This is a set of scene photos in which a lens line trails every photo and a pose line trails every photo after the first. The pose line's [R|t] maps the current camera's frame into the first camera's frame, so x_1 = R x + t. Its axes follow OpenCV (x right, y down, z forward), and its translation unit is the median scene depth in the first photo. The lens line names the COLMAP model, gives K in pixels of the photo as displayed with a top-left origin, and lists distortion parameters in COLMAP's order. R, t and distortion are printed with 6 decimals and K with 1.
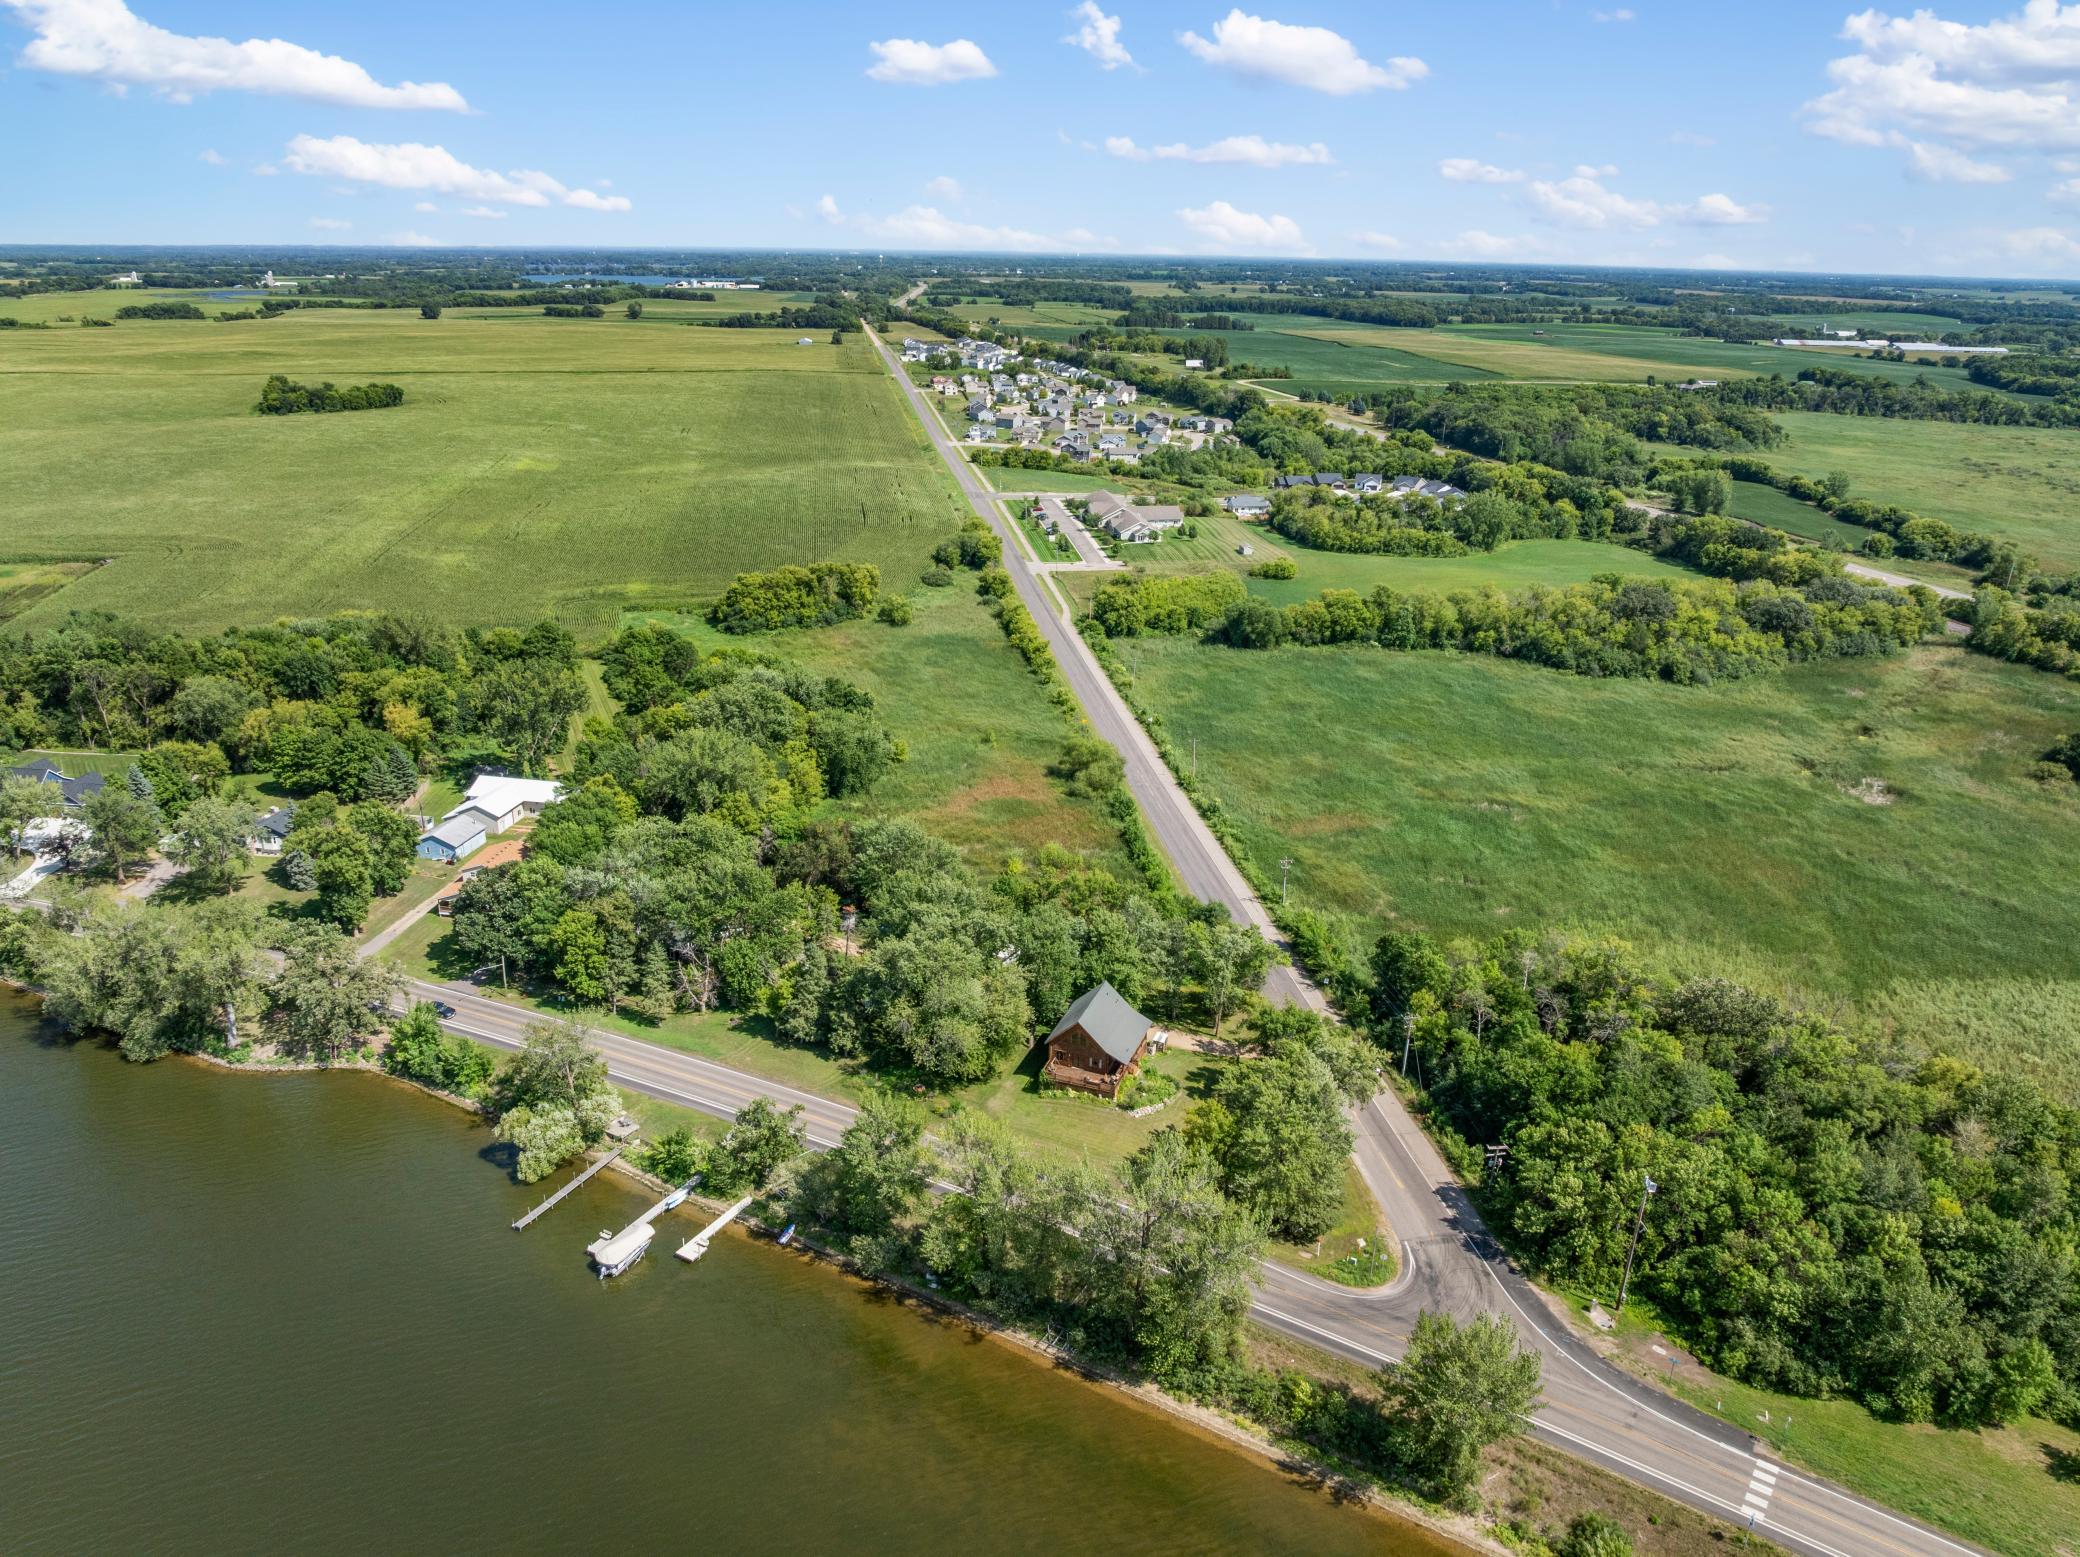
lens RADIAL K [[1442.0, 0, 1044.2], [0, 1442.0, 828.9], [0, 0, 1]] dist [-0.037441, -0.000114]
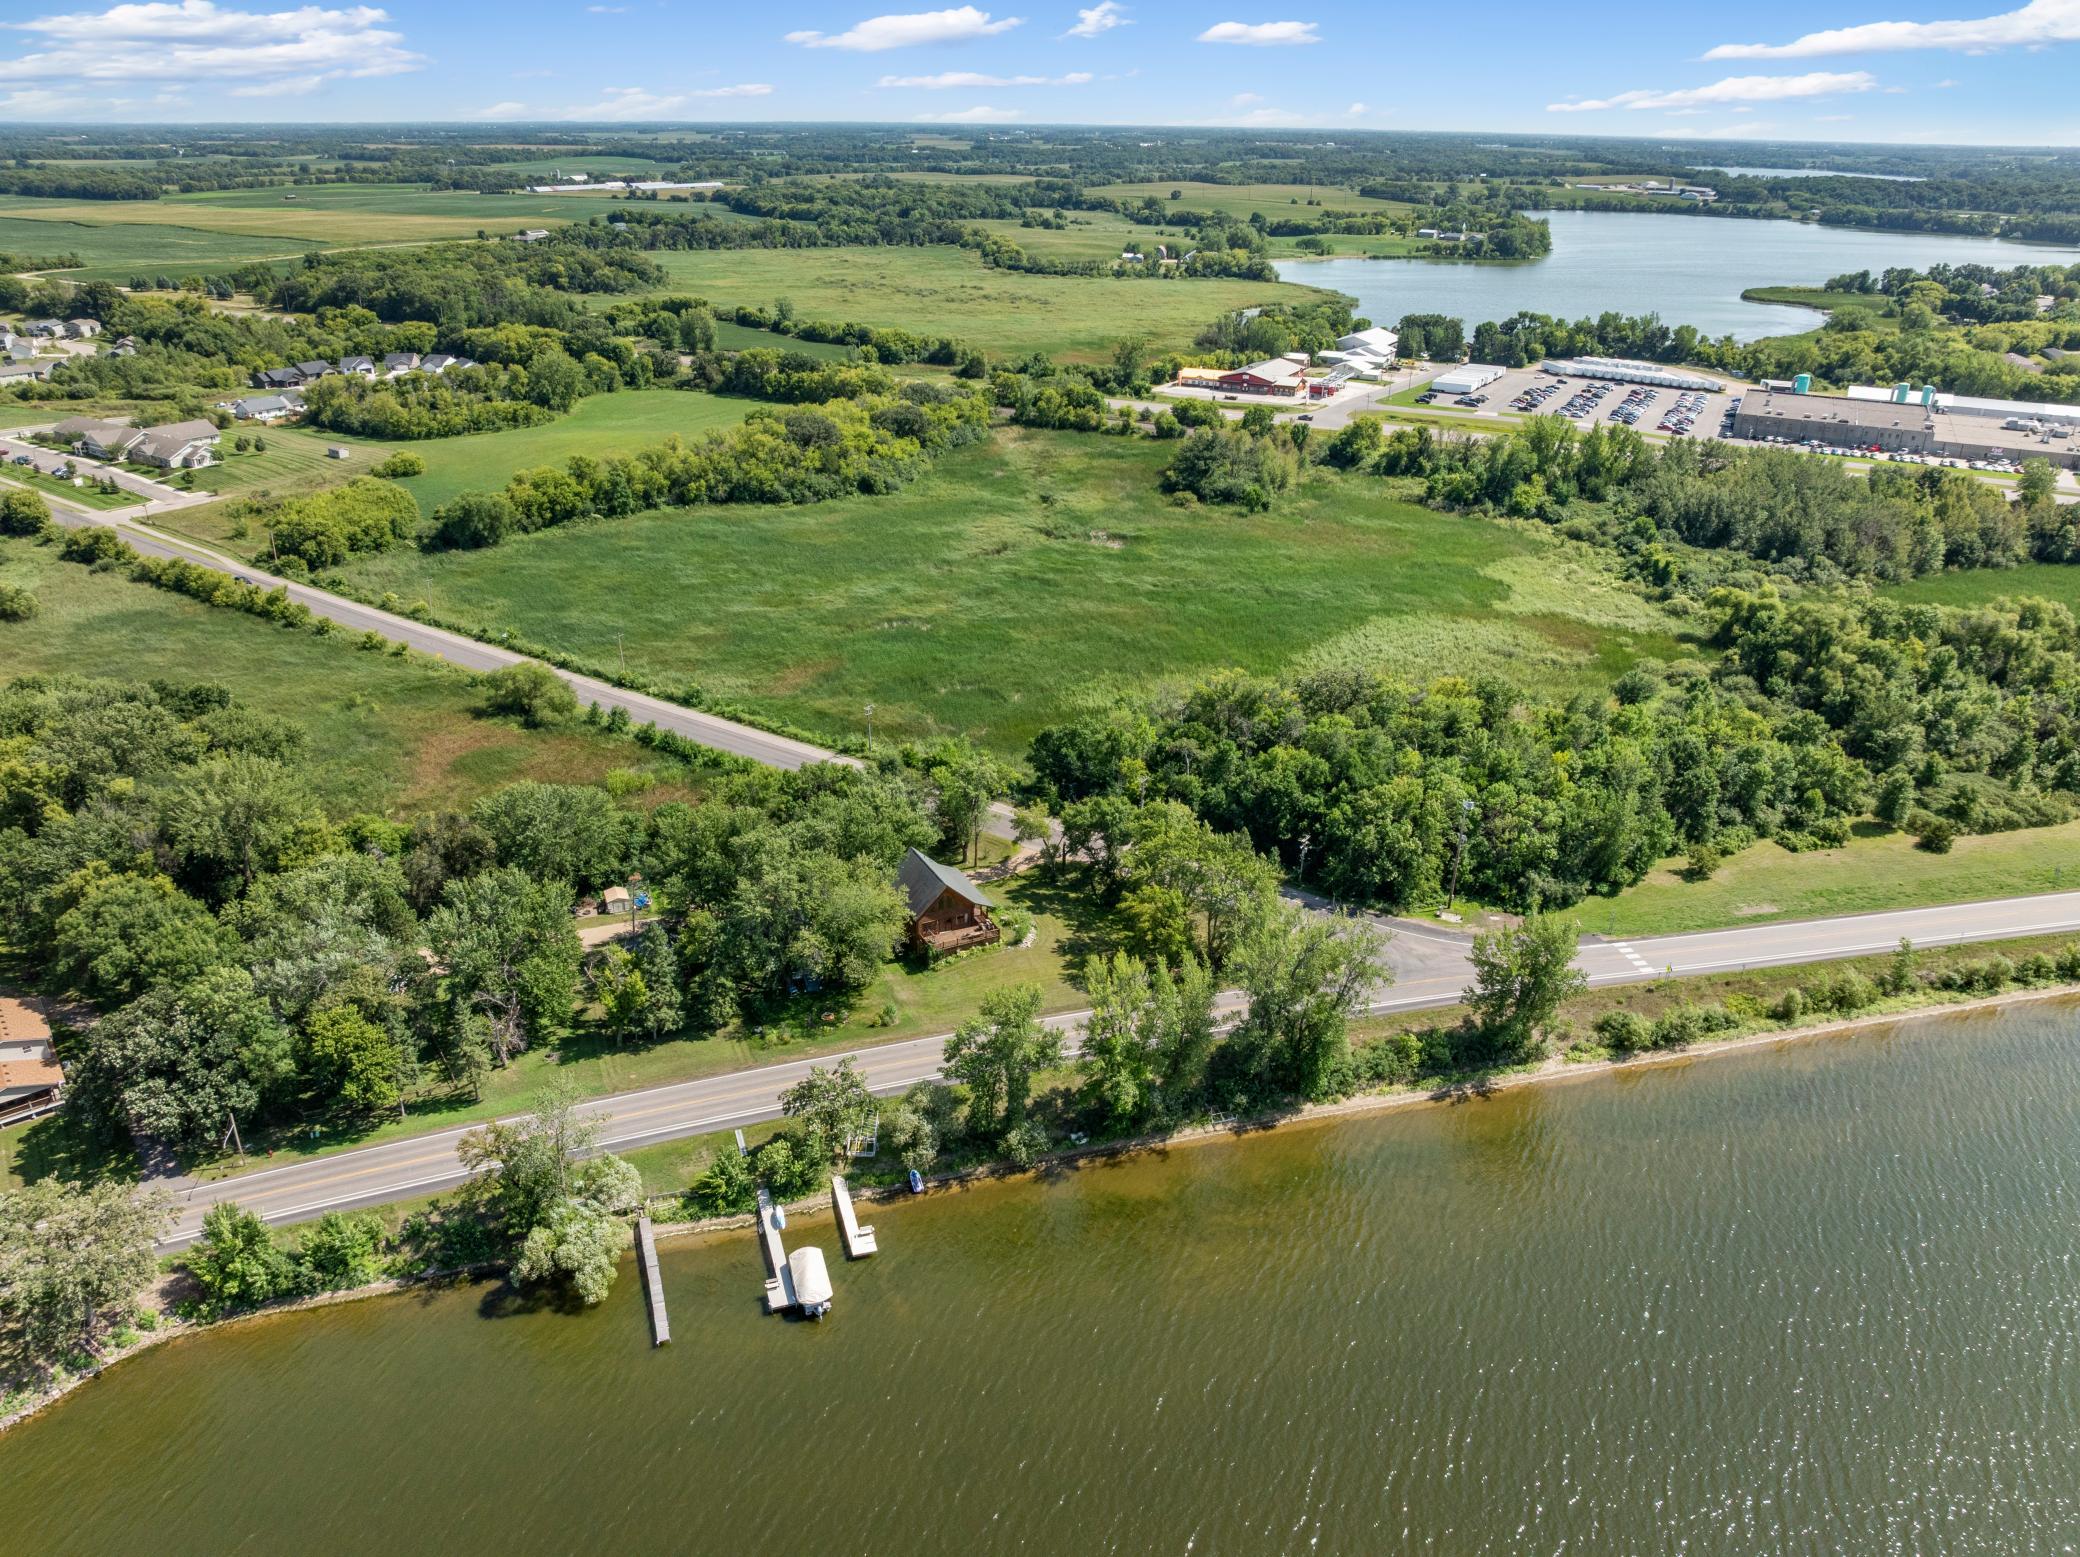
lens RADIAL K [[1459.4, 0, 1040.0], [0, 1459.4, 778.5], [0, 0, 1]] dist [-0.037511, -0.003827]
pose [[0.679715, -0.310611, 0.664461, -0.264195], [0.274316, 0.947818, 0.162457, -0.037558], [-0.680249, 0.071848, 0.729451, 0.095787]]
